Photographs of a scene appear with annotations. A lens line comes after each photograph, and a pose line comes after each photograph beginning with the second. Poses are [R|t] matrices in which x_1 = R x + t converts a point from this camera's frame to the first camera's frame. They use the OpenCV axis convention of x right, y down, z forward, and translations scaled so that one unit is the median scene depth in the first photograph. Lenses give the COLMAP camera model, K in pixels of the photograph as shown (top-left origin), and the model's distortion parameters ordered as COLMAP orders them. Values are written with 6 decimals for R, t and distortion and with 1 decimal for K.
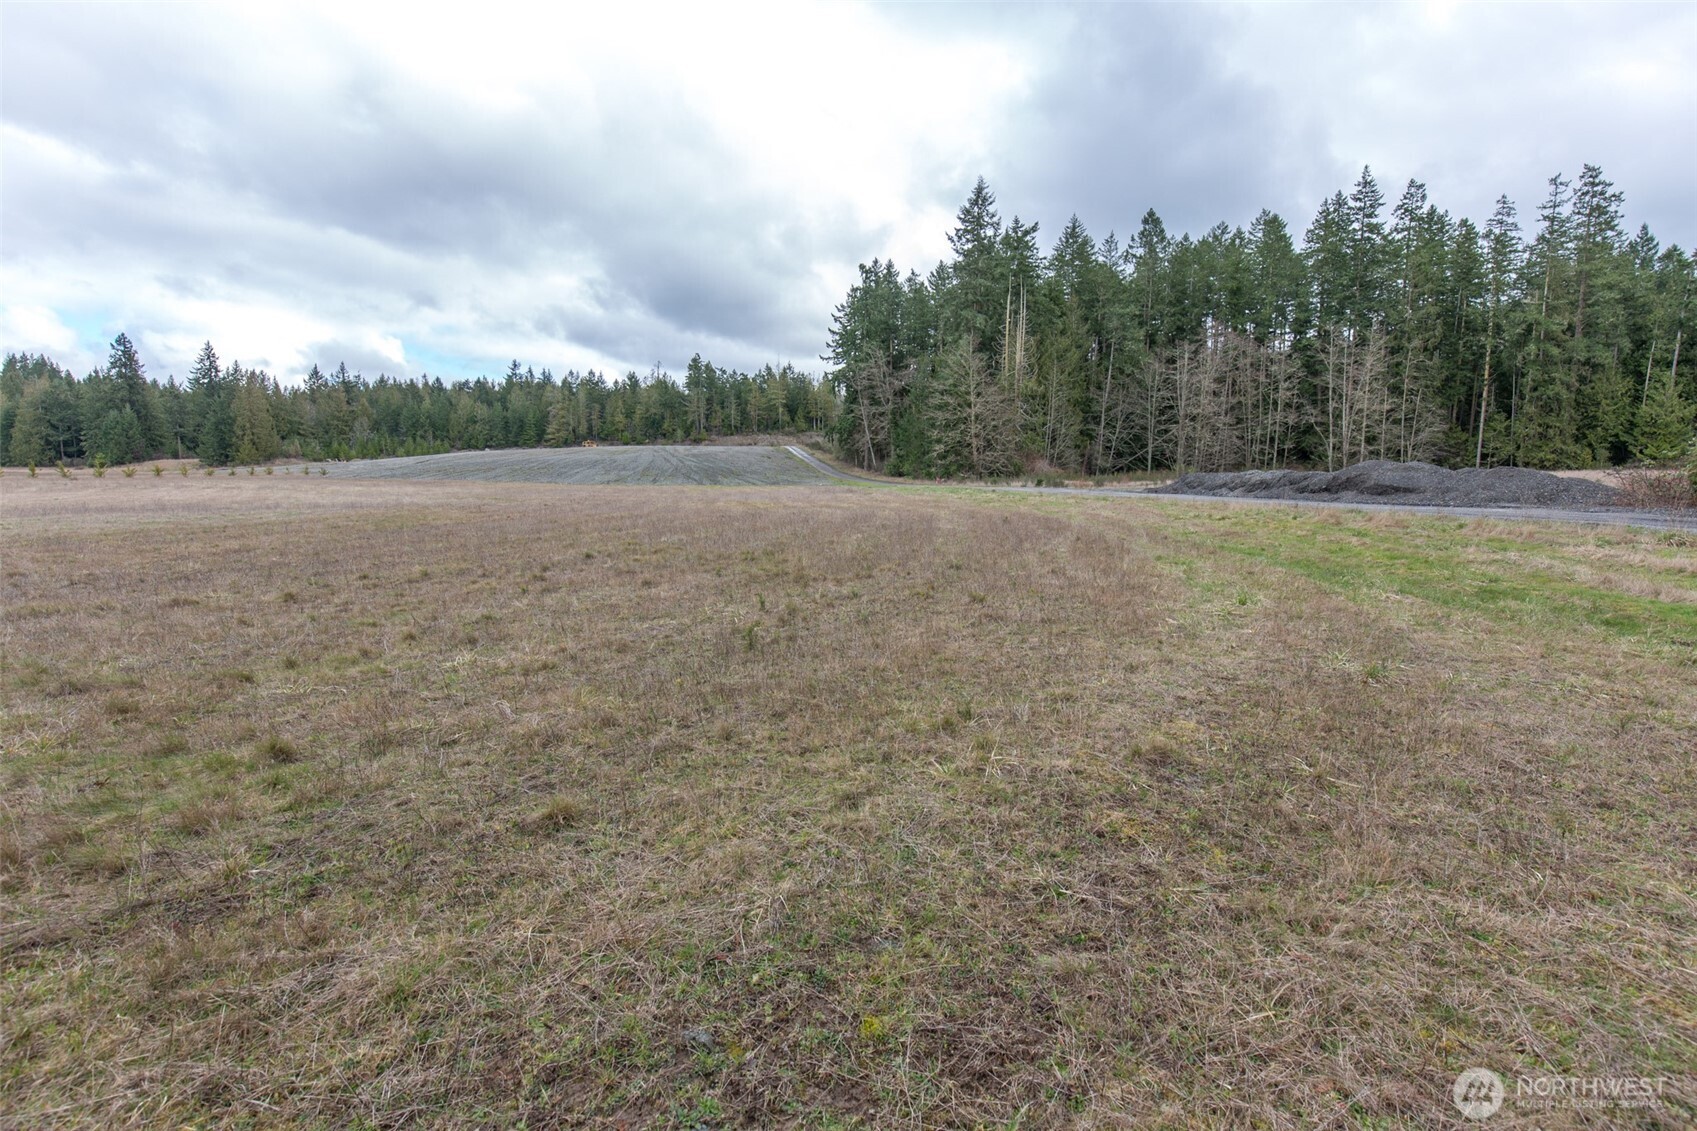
lens RADIAL K [[753.8, 0, 848.6], [0, 753.8, 569.6], [0, 0, 1]] dist [0.011735, -0.010621]
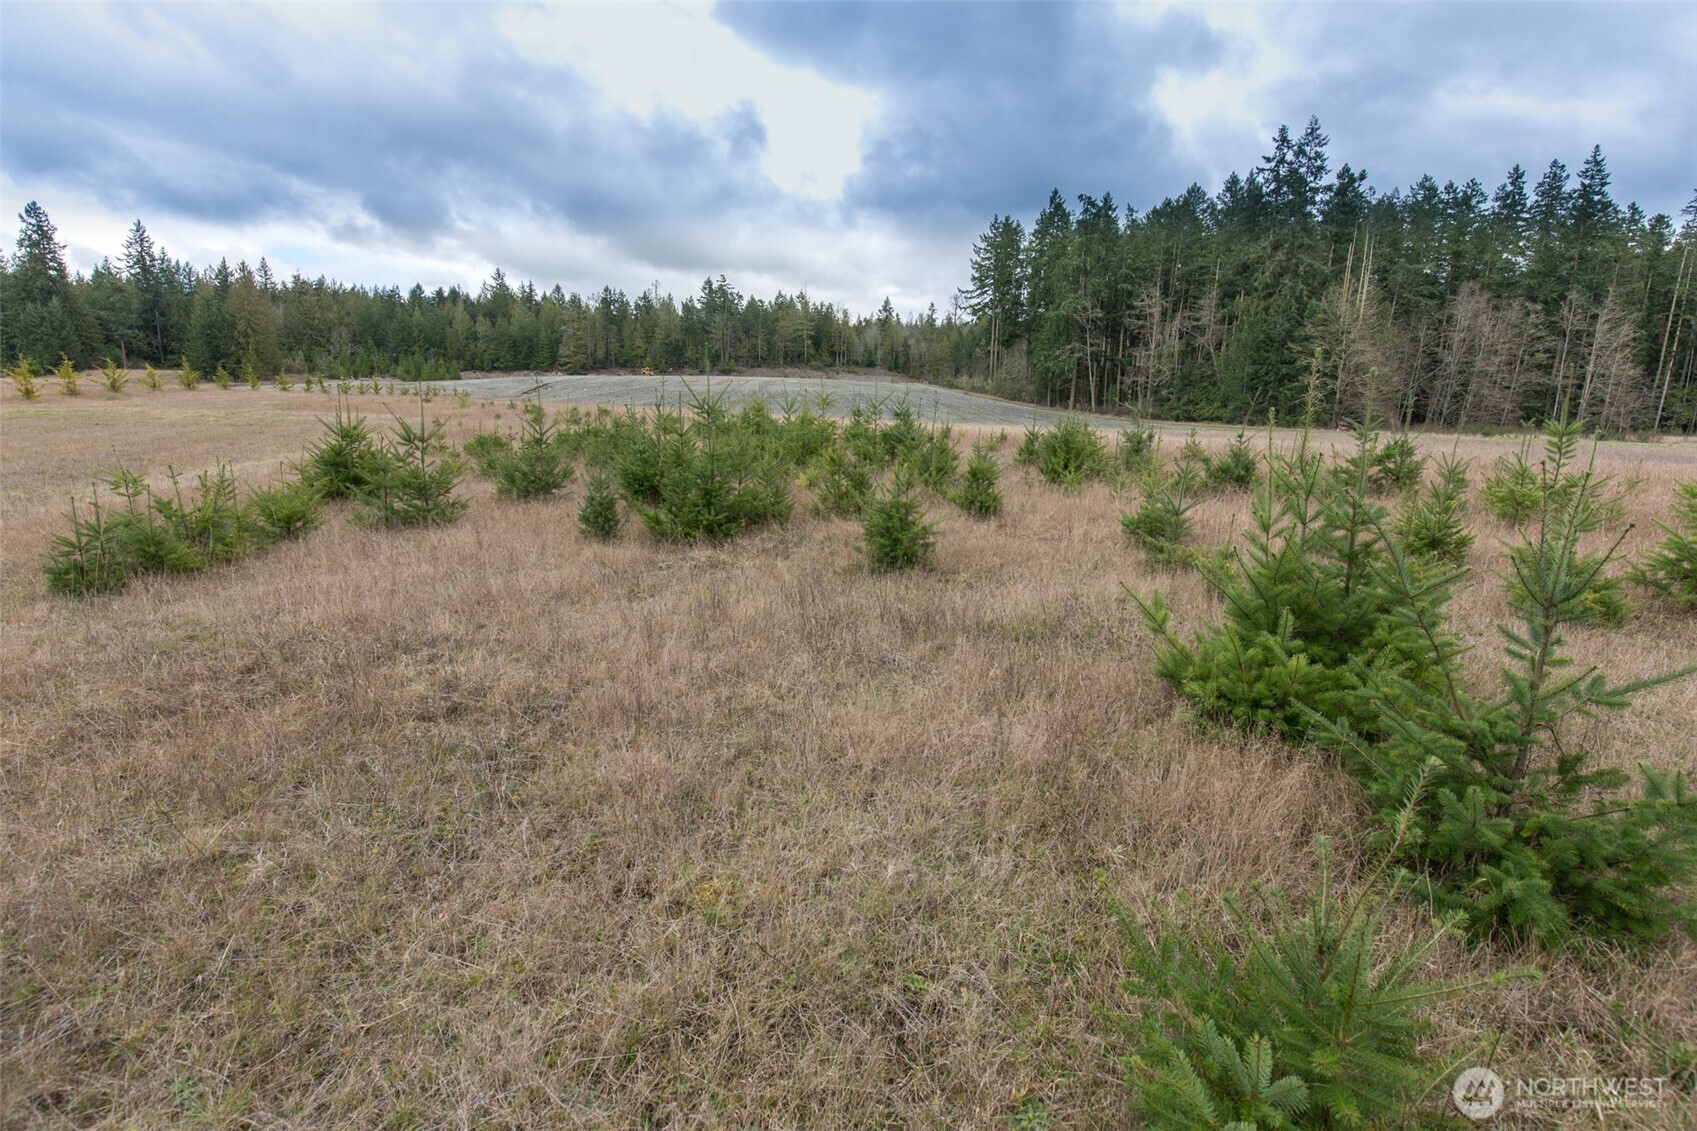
lens RADIAL K [[753.8, 0, 851.8], [0, 753.8, 567.2], [0, 0, 1]] dist [0.011735, -0.010621]
pose [[0.980953, -0.008563, 0.194058, -0.240873], [-0.006345, 0.997082, 0.076070, -0.001908], [-0.194143, -0.075852, 0.978036, 0.042378]]
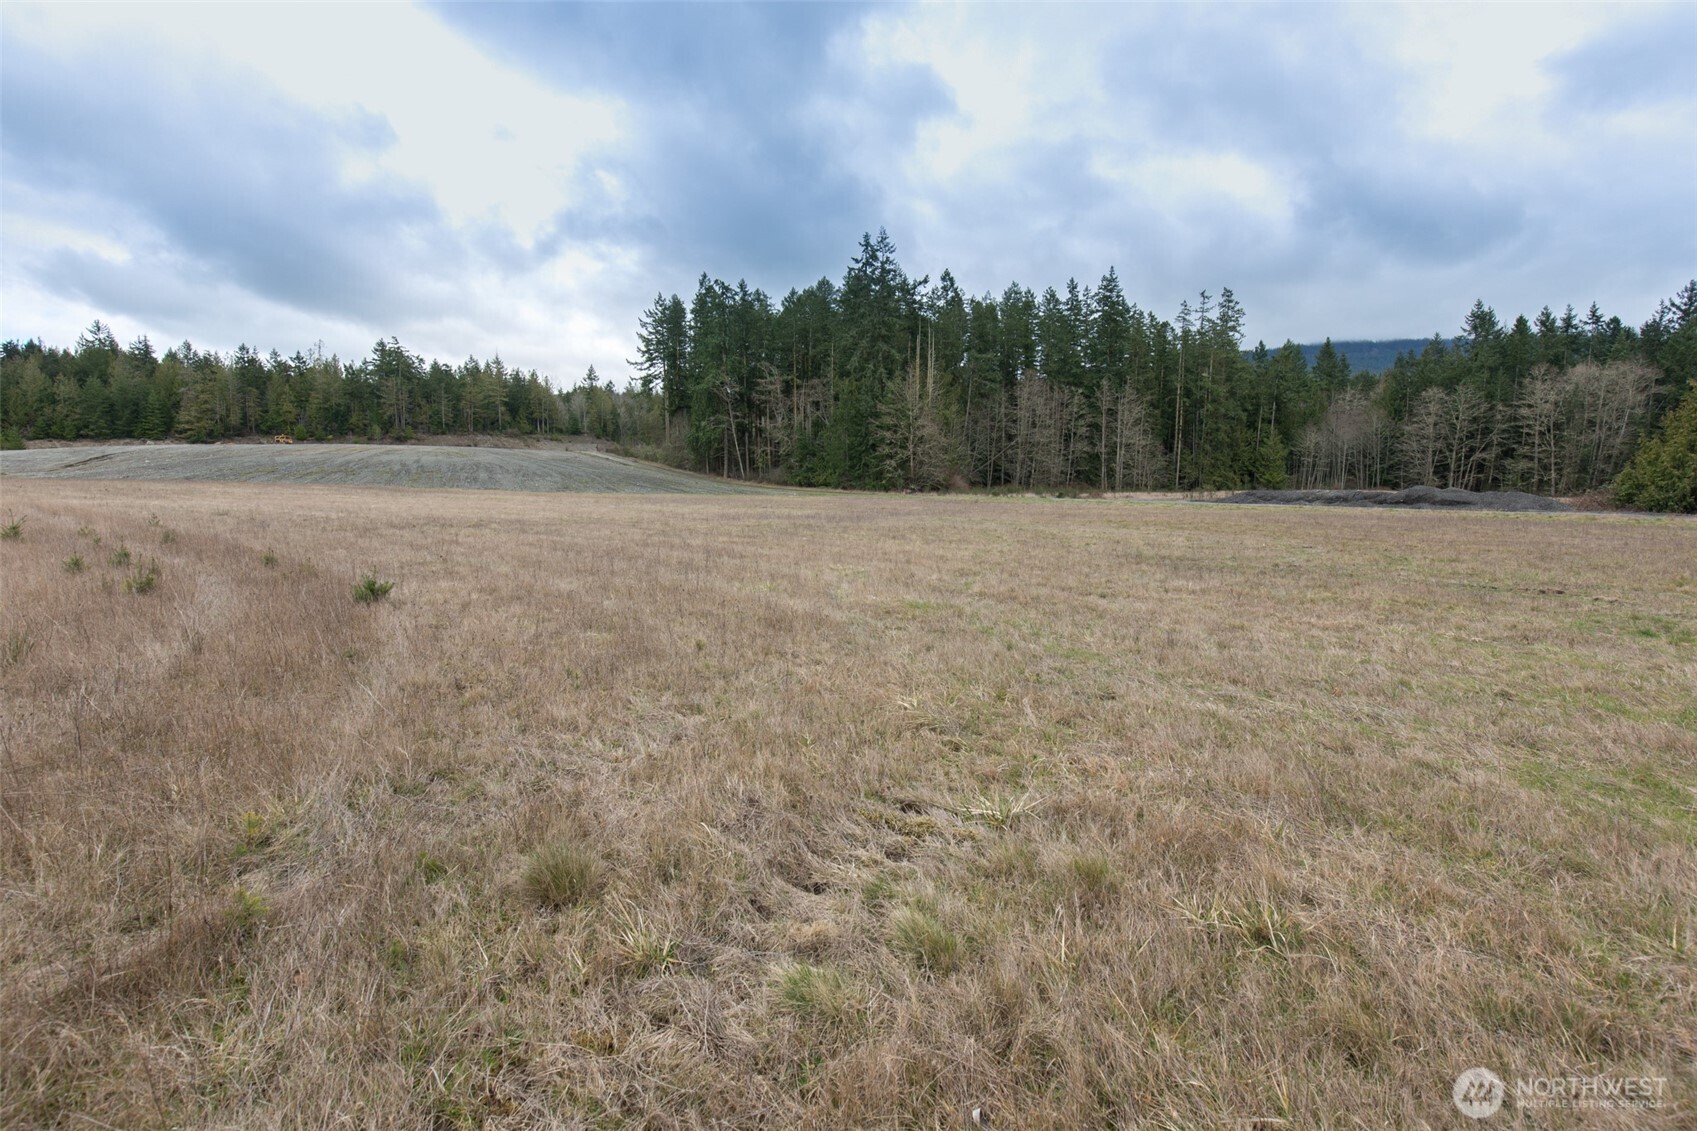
lens RADIAL K [[753.8, 0, 851.5], [0, 753.8, 564.6], [0, 0, 1]] dist [0.011735, -0.010621]
pose [[0.879928, -0.036834, 0.473677, -0.169731], [0.044921, 0.998974, -0.005764, -0.000959], [-0.472978, 0.026350, 0.880680, 0.008134]]
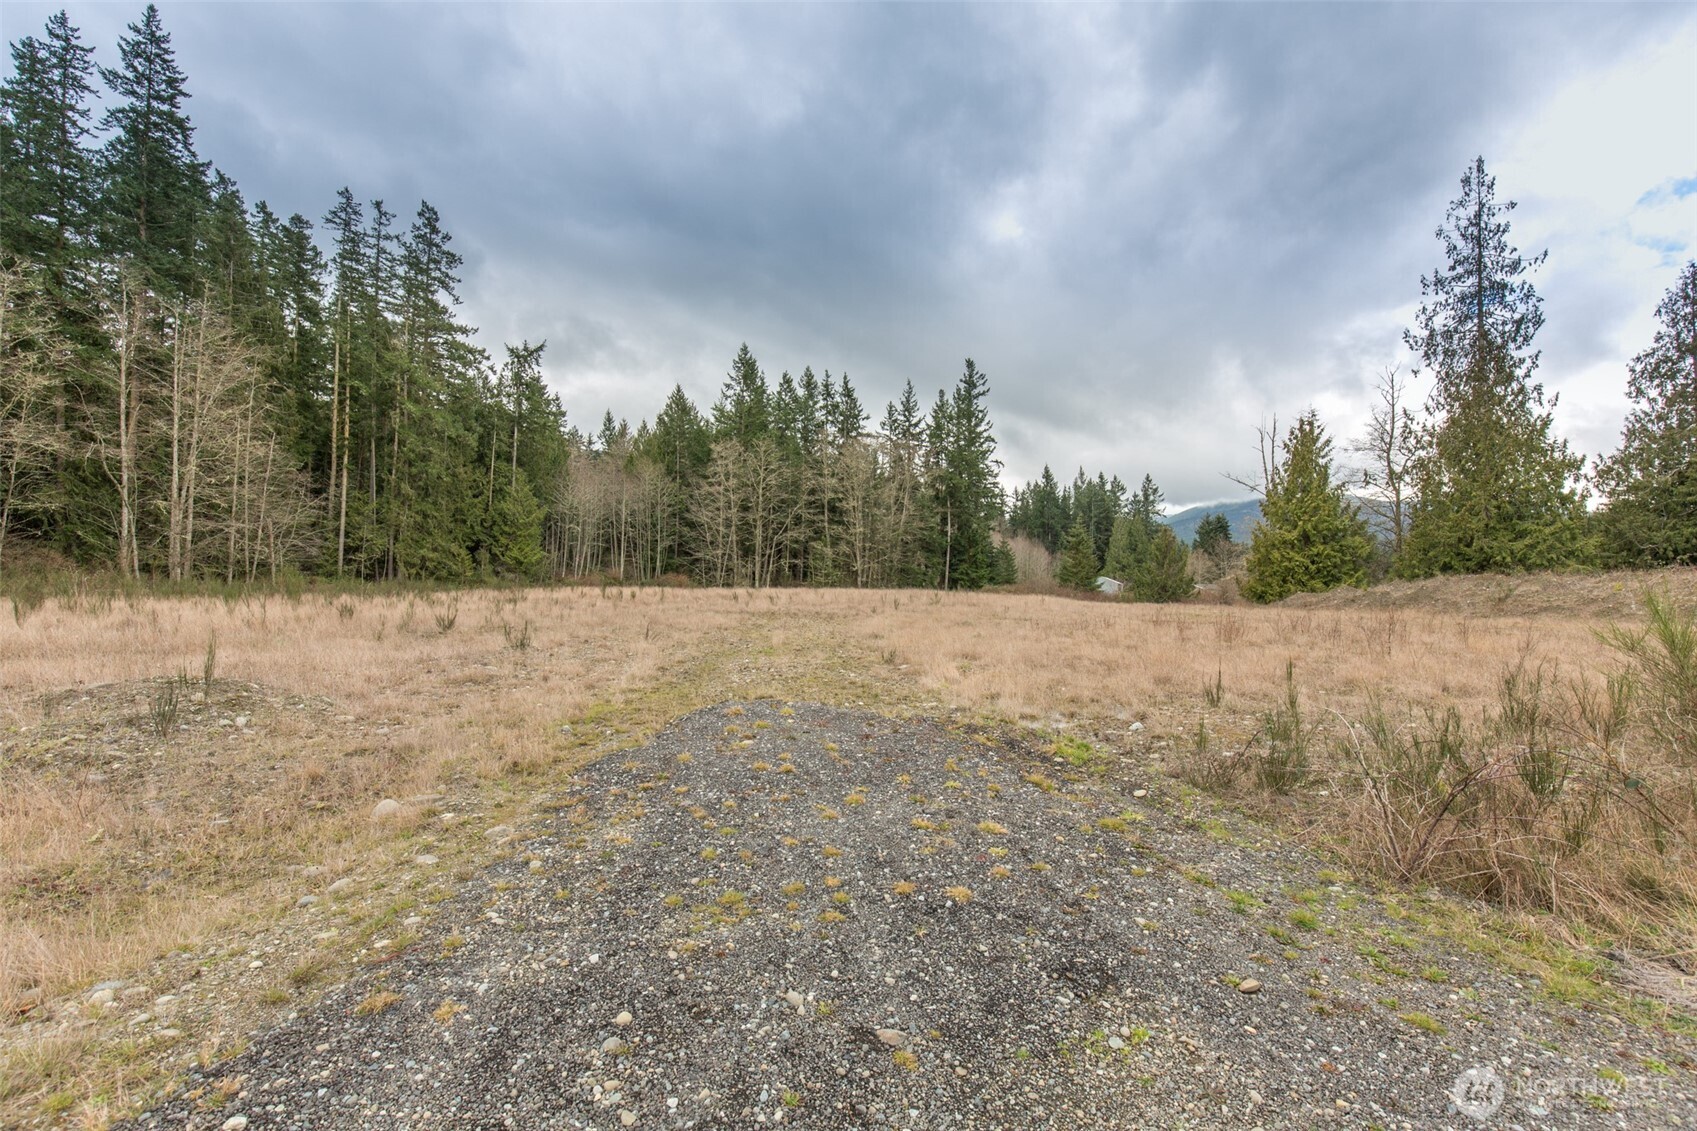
lens RADIAL K [[753.8, 0, 848.0], [0, 753.8, 572.0], [0, 0, 1]] dist [0.011735, -0.010621]
pose [[0.029558, 0.019630, 0.999370, 0.069919], [0.100129, 0.994720, -0.022501, -0.027968], [-0.994535, 0.100731, 0.027437, 0.218046]]
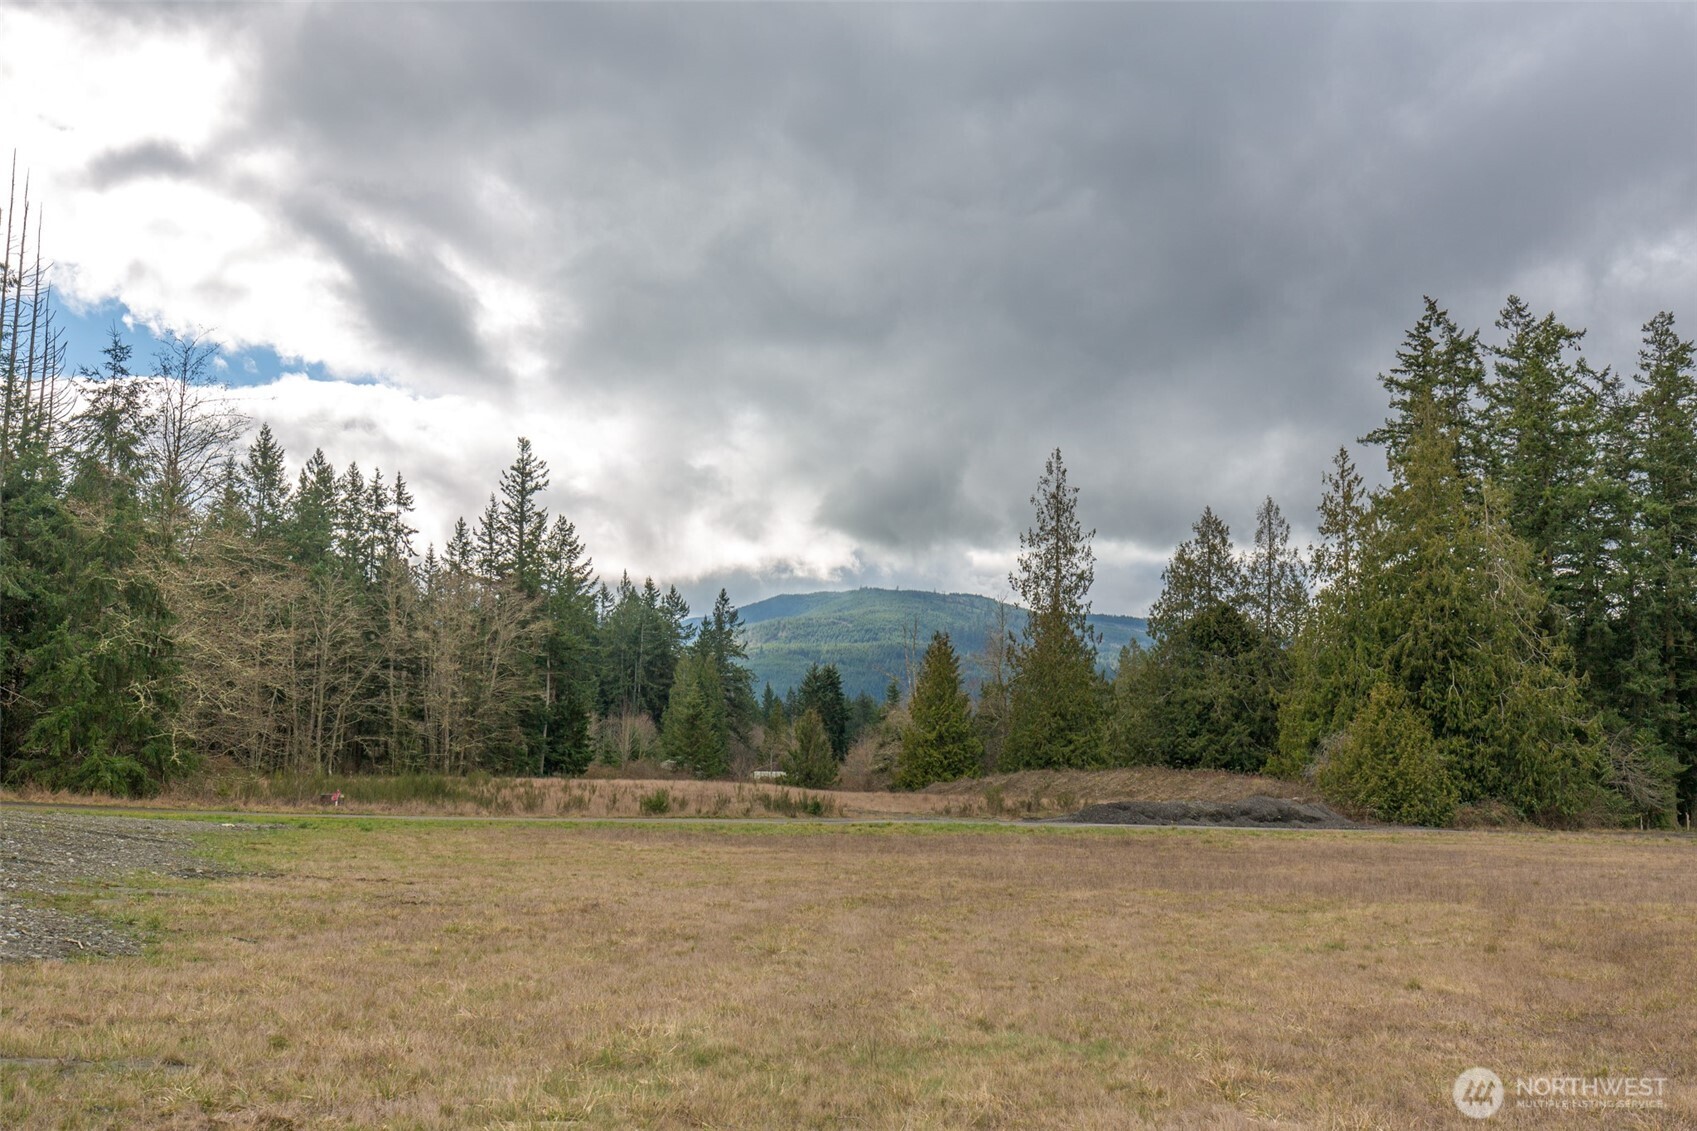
lens RADIAL K [[1629.9, 0, 860.3], [0, 1629.9, 569.5], [0, 0, 1]] dist [-0.014205, 0.000000]
pose [[-0.455638, 0.102143, 0.884286, -0.200548], [0.080072, 0.994071, -0.073566, -0.047440], [-0.886557, 0.037287, -0.461115, 0.374334]]
